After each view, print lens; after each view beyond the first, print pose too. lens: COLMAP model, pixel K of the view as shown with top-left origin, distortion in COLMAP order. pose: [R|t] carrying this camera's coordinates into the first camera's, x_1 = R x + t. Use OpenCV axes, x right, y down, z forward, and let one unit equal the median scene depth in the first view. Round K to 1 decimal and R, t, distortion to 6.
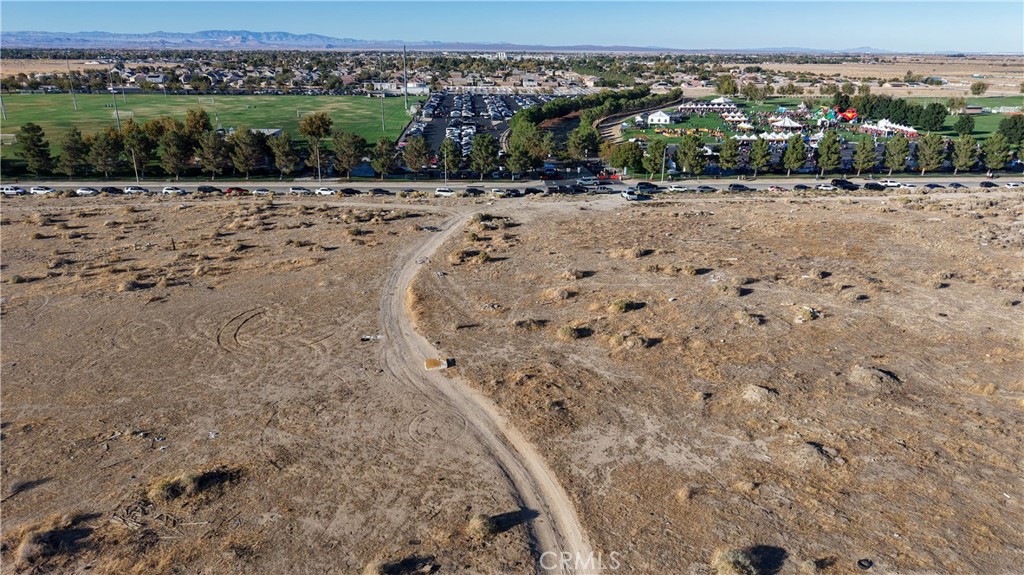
lens RADIAL K [[681.9, 0, 515.3], [0, 681.9, 291.8], [0, 0, 1]] dist [0.020337, -0.016212]
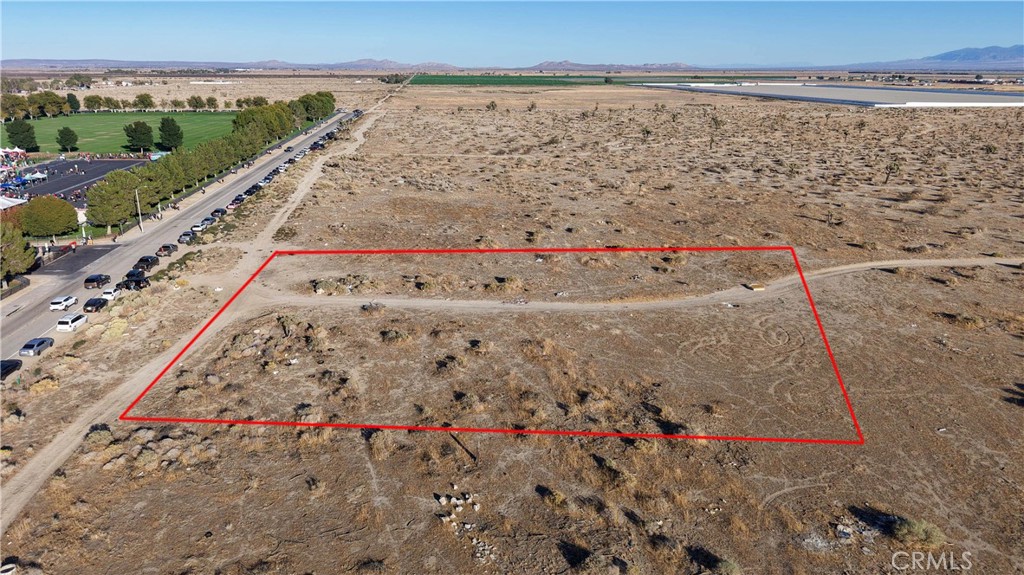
lens RADIAL K [[681.9, 0, 515.3], [0, 681.9, 291.8], [0, 0, 1]] dist [0.020337, -0.016212]
pose [[-0.051389, -0.318262, 0.946609, -0.661704], [0.328103, 0.889866, 0.316996, -0.231728], [-0.943243, 0.326876, 0.058693, 0.624370]]
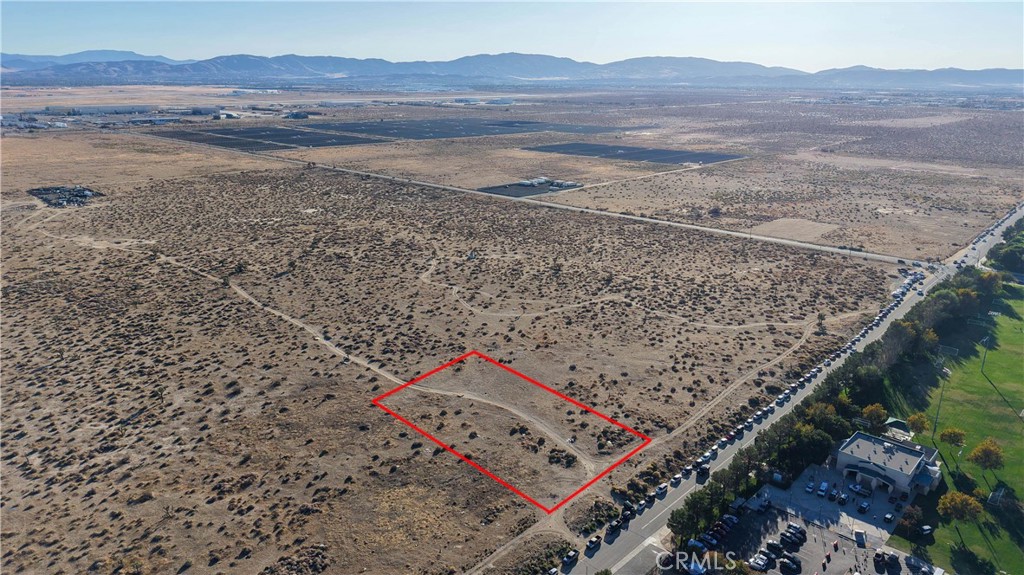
lens RADIAL K [[681.9, 0, 515.3], [0, 681.9, 291.8], [0, 0, 1]] dist [0.020337, -0.016212]
pose [[-0.738921, 0.188186, -0.646979, 0.958055], [-0.238231, 0.825217, 0.512116, -1.137022], [0.630271, 0.532544, -0.564938, 1.409550]]
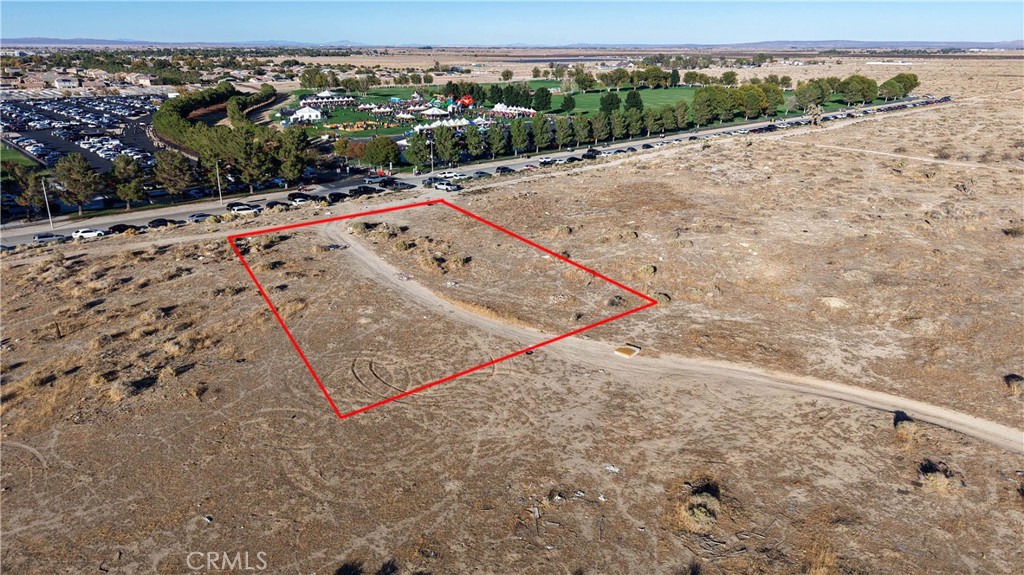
lens RADIAL K [[681.9, 0, 515.3], [0, 681.9, 291.8], [0, 0, 1]] dist [0.020337, -0.016212]
pose [[0.779225, -0.217942, 0.587630, -0.371925], [0.212767, 0.973899, 0.079065, -0.044109], [-0.589524, 0.063419, 0.805258, 0.116740]]
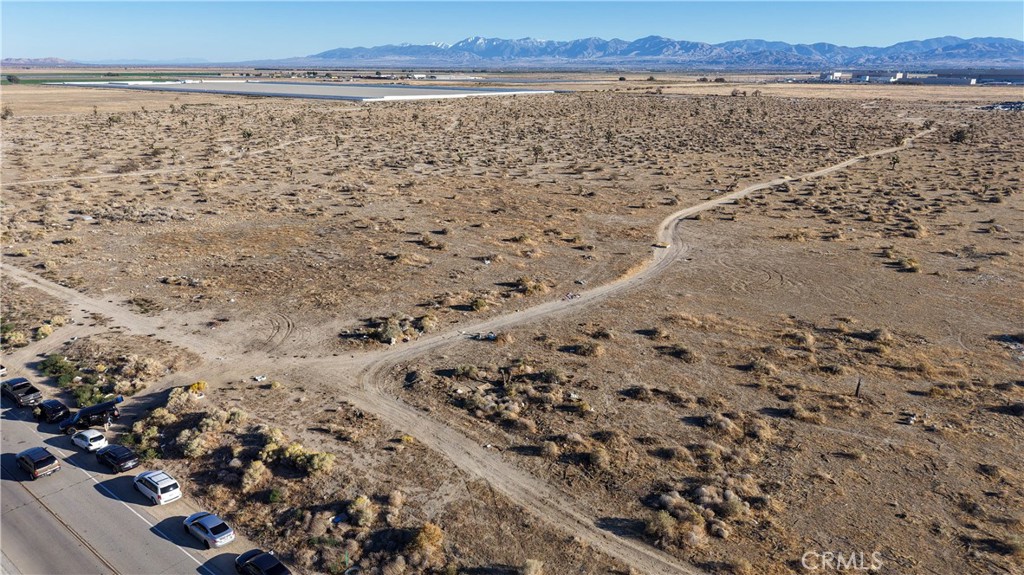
lens RADIAL K [[681.9, 0, 515.3], [0, 681.9, 291.8], [0, 0, 1]] dist [0.020337, -0.016212]
pose [[-0.747220, -0.218119, 0.627763, -0.443749], [0.210968, 0.817896, 0.535294, -0.381698], [-0.630202, 0.532420, -0.565132, 1.047932]]
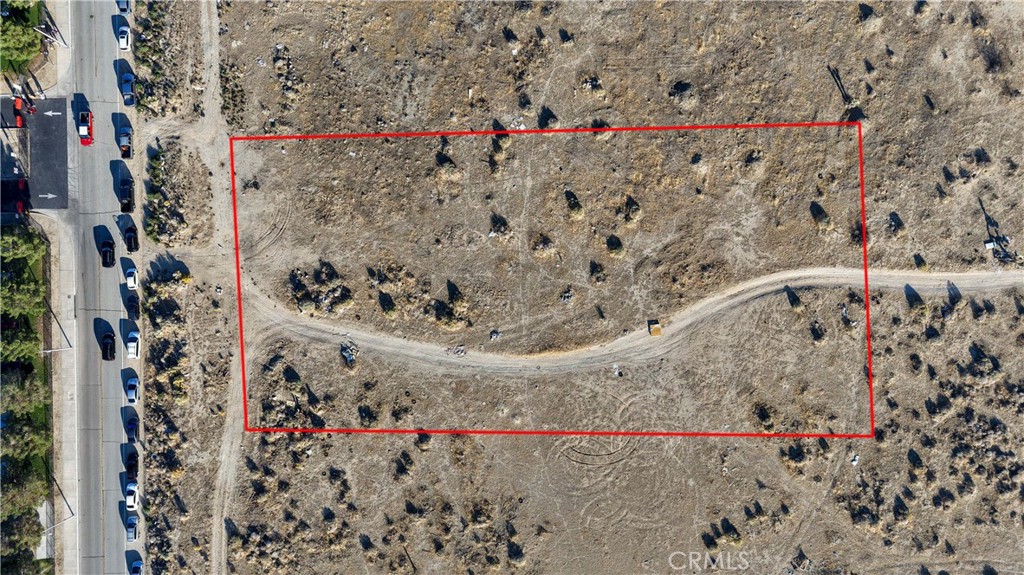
lens RADIAL K [[681.9, 0, 515.3], [0, 681.9, 291.8], [0, 0, 1]] dist [0.020337, -0.016212]
pose [[0.057431, -0.998325, -0.007003, -0.010578], [0.316694, 0.011565, 0.948457, -0.764226], [-0.946788, -0.056688, 0.316827, 0.350110]]
